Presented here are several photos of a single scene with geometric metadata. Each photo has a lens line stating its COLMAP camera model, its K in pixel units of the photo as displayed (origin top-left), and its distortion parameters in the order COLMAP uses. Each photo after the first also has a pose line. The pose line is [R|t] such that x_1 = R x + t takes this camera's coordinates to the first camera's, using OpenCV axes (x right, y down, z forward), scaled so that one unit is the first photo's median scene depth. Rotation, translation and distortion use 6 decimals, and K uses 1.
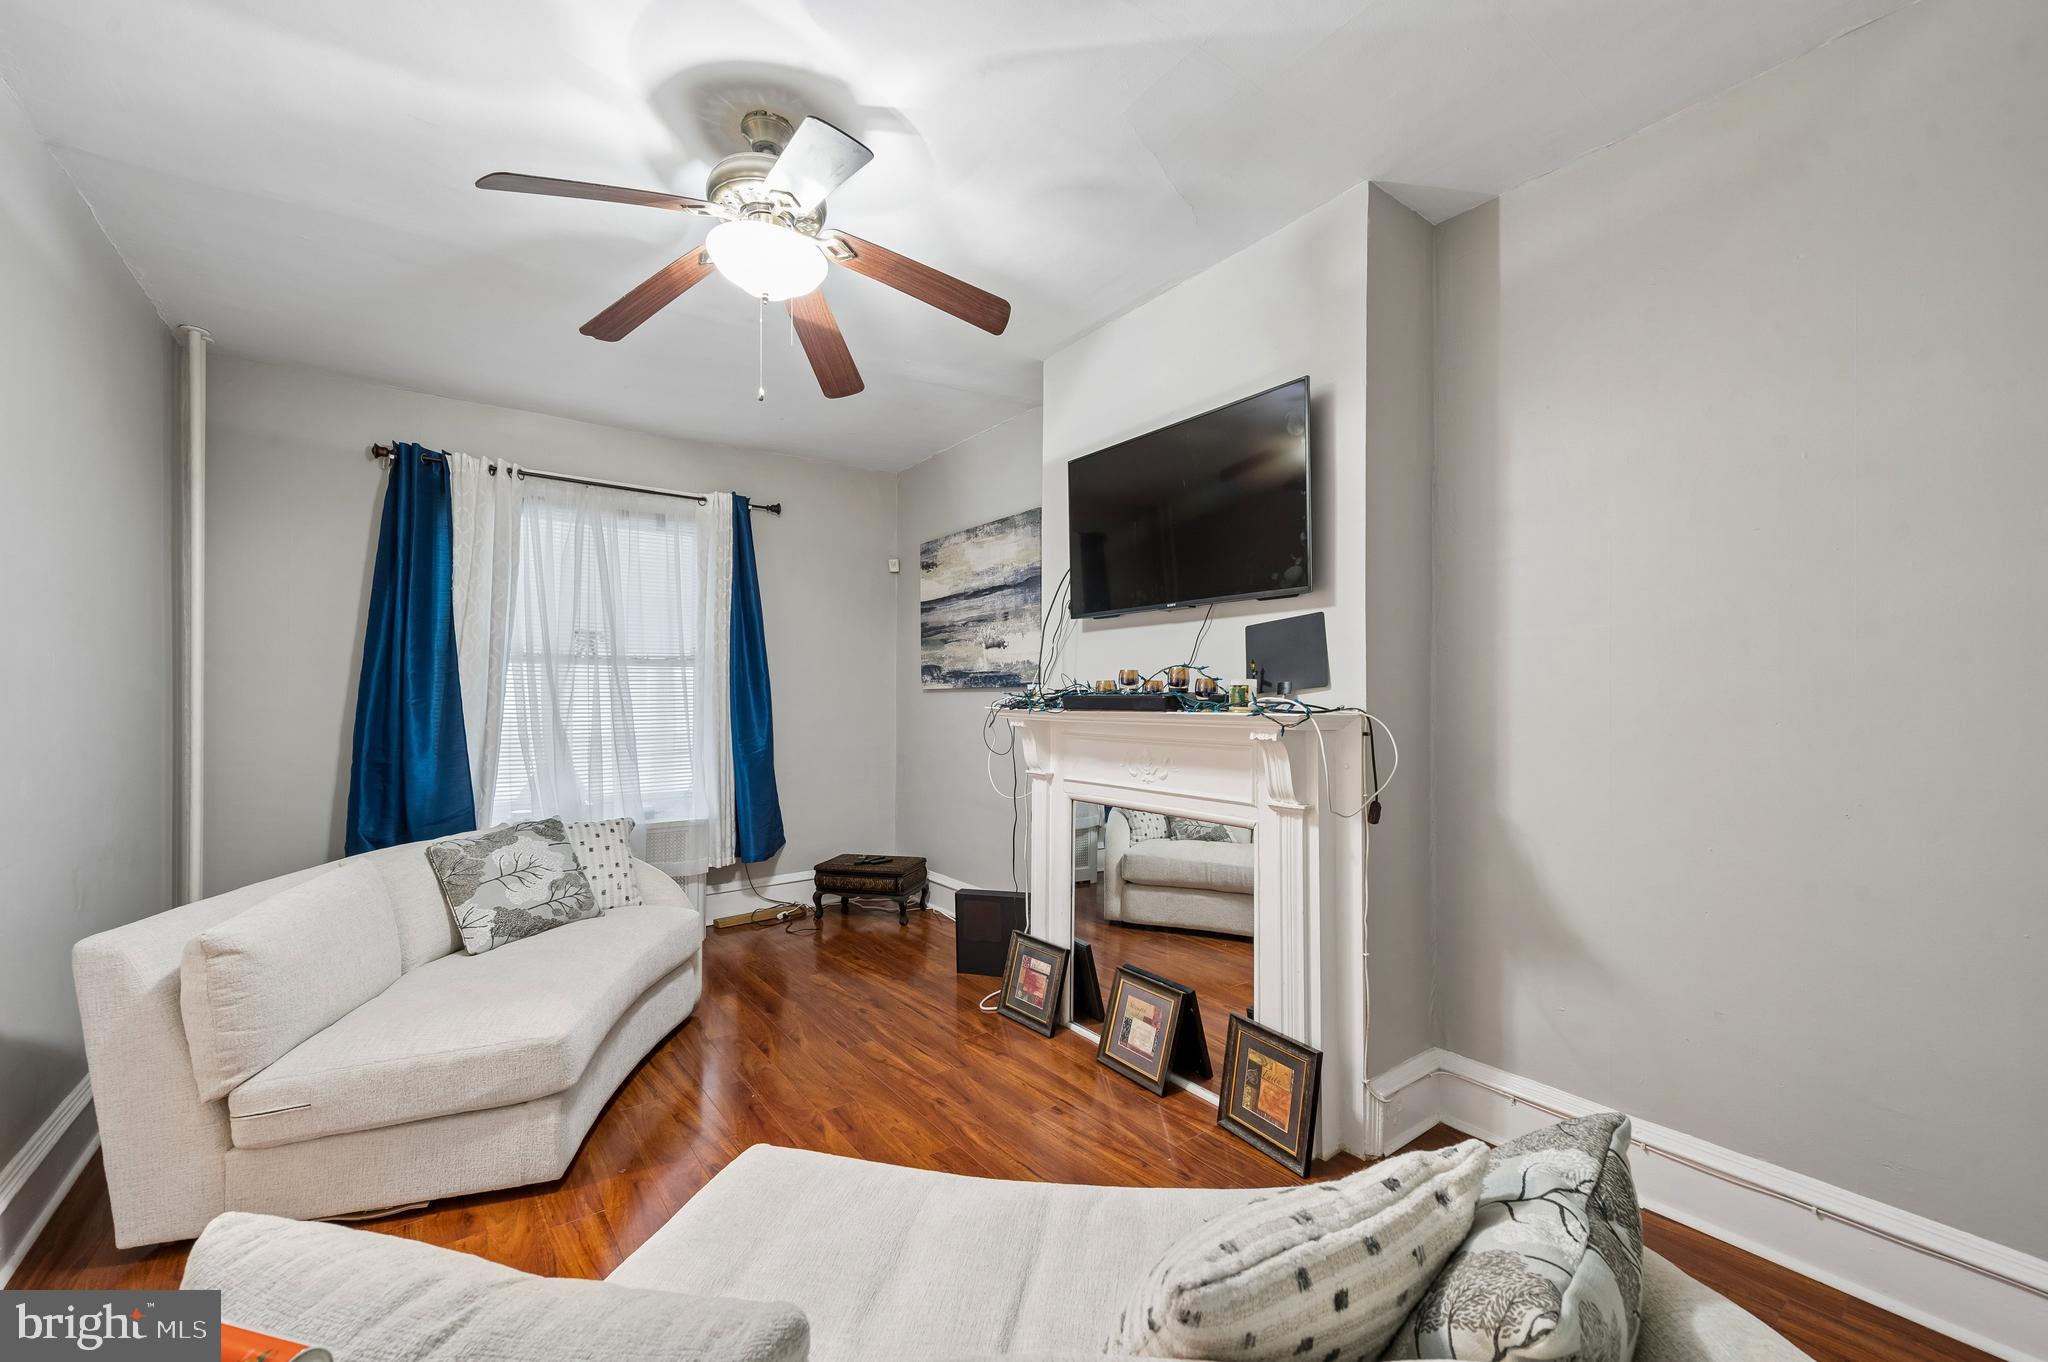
lens RADIAL K [[815.8, 0, 1020.3], [0, 815.8, 684.6], [0, 0, 1]] dist [-0.001948, -0.000132]
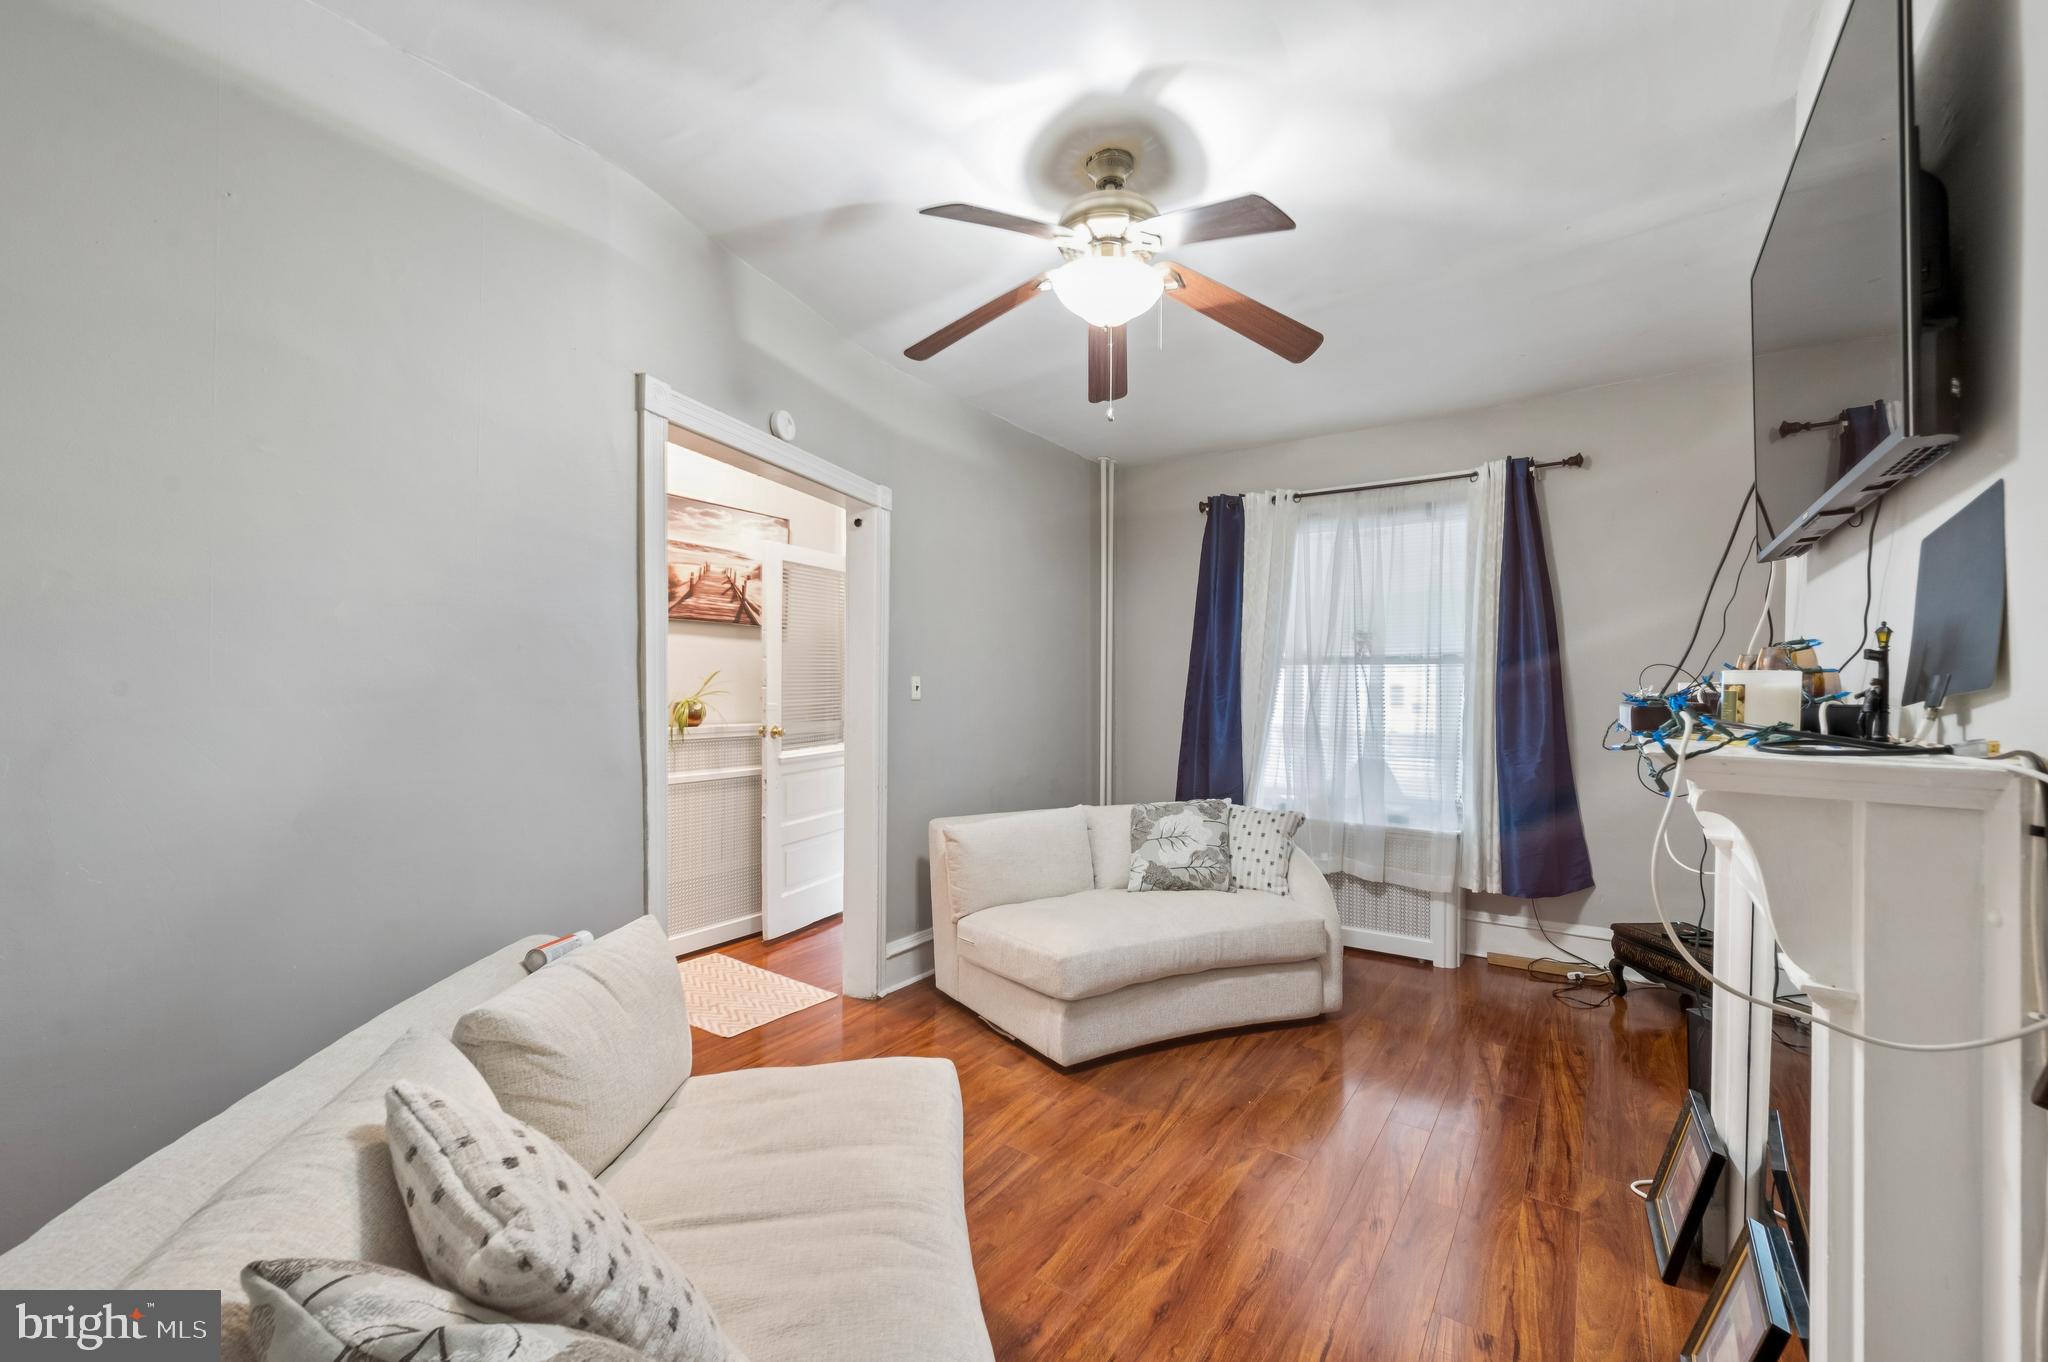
lens RADIAL K [[815.8, 0, 1008.0], [0, 815.8, 690.5], [0, 0, 1]] dist [-0.001948, -0.000132]
pose [[0.300620, 0.005500, -0.953728, 0.324386], [0.004008, 0.999967, 0.007030, -0.001019], [0.953736, -0.005936, 0.300588, 0.265750]]
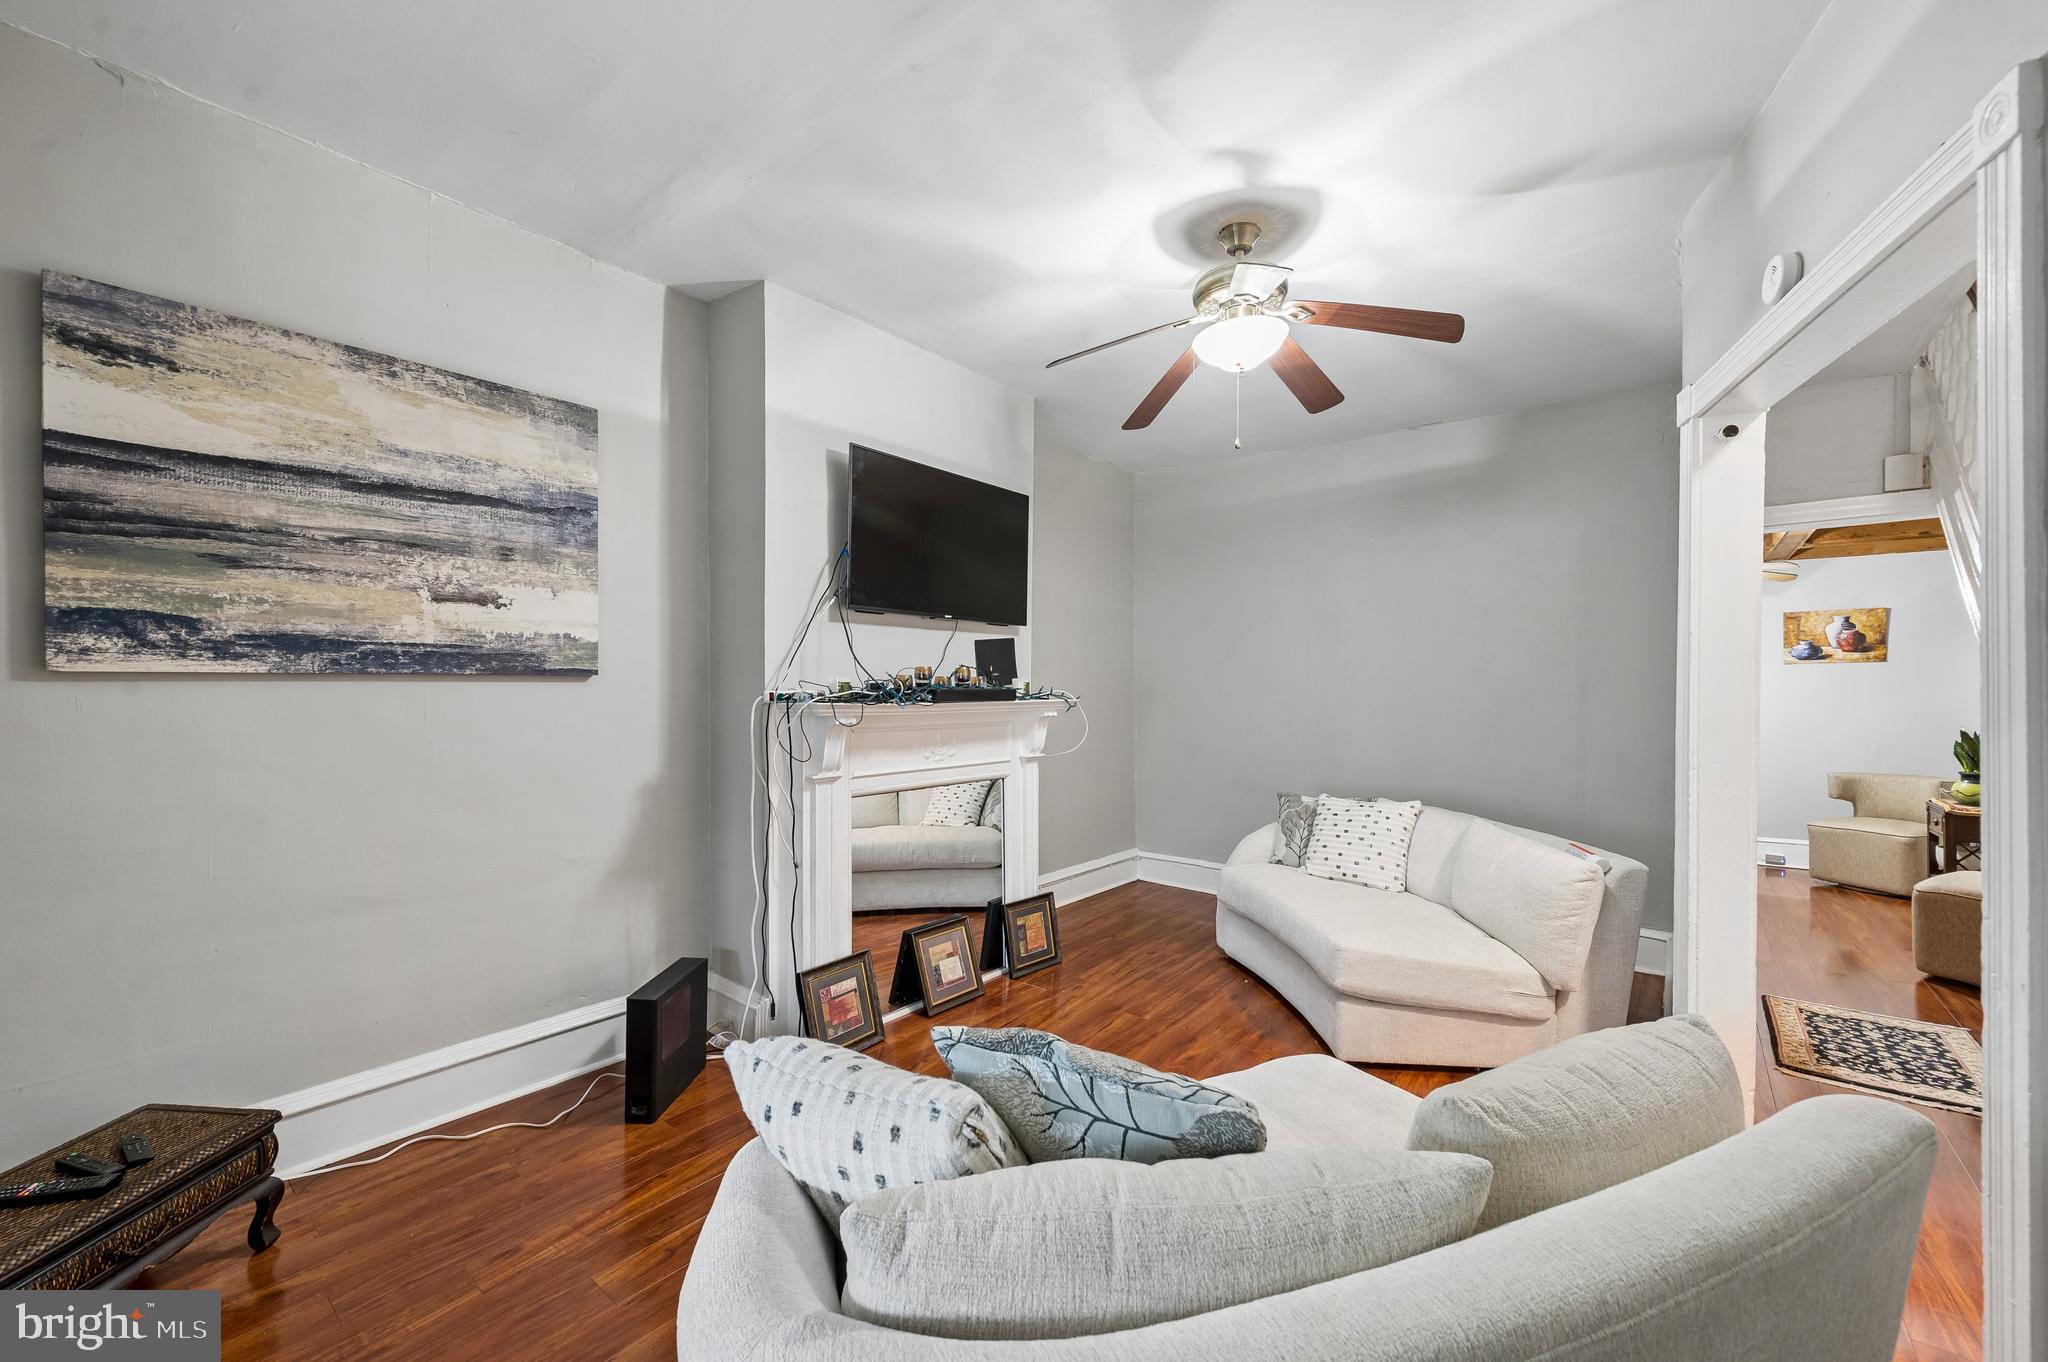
lens RADIAL K [[815.8, 0, 1033.8], [0, 815.8, 679.0], [0, 0, 1]] dist [-0.001948, -0.000132]
pose [[-0.270282, 0.010058, 0.962729, -0.678994], [-0.014312, 0.999793, -0.014464, 0.009555], [-0.962675, -0.017688, -0.270082, 0.781251]]
